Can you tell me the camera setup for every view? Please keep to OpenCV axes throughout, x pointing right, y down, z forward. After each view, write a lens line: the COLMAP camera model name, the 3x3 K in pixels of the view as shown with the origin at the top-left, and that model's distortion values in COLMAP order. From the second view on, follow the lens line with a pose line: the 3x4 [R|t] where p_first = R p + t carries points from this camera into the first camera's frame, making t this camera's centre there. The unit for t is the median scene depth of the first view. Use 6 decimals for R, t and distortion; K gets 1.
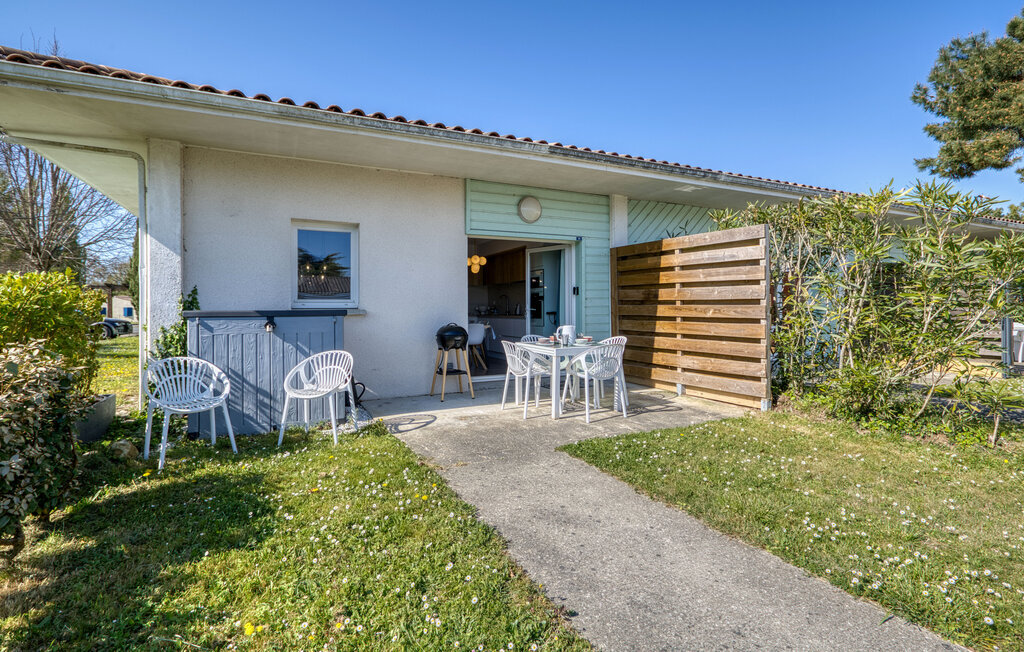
lens RADIAL K [[497.5, 0, 510.9], [0, 497.5, 287.8], [0, 0, 1]] dist [0.000292, 0.000082]
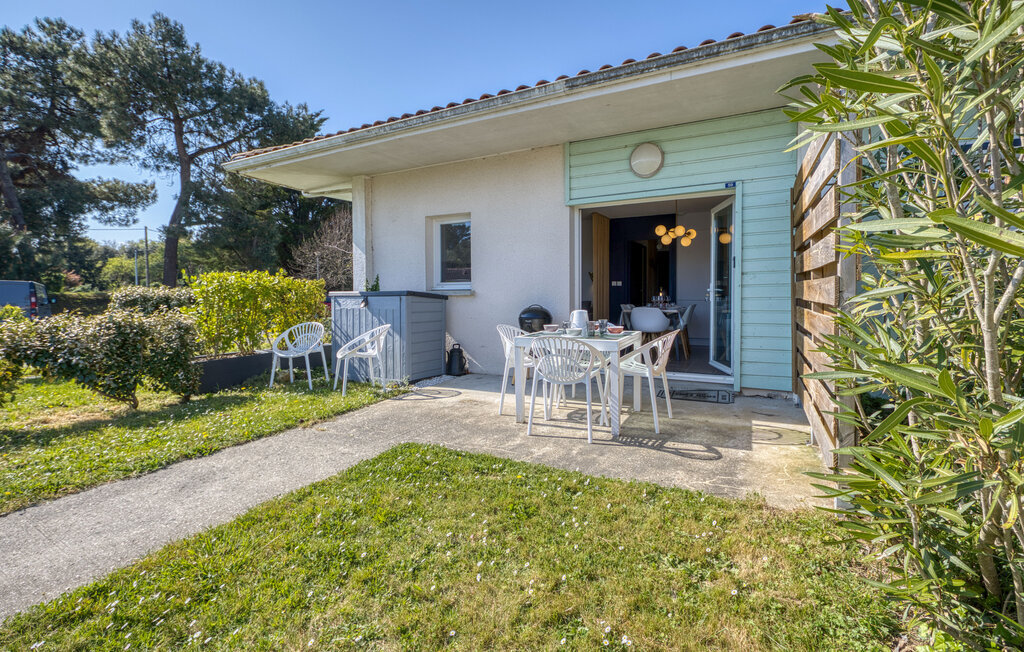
lens RADIAL K [[480.3, 0, 505.6], [0, 480.3, 299.1], [0, 0, 1]] dist [0.000950, 0.000271]
pose [[0.566032, 0.010093, -0.824322, 0.613639], [0.037683, 0.998563, 0.038102, 0.024026], [0.823522, -0.052630, 0.564838, 0.454909]]
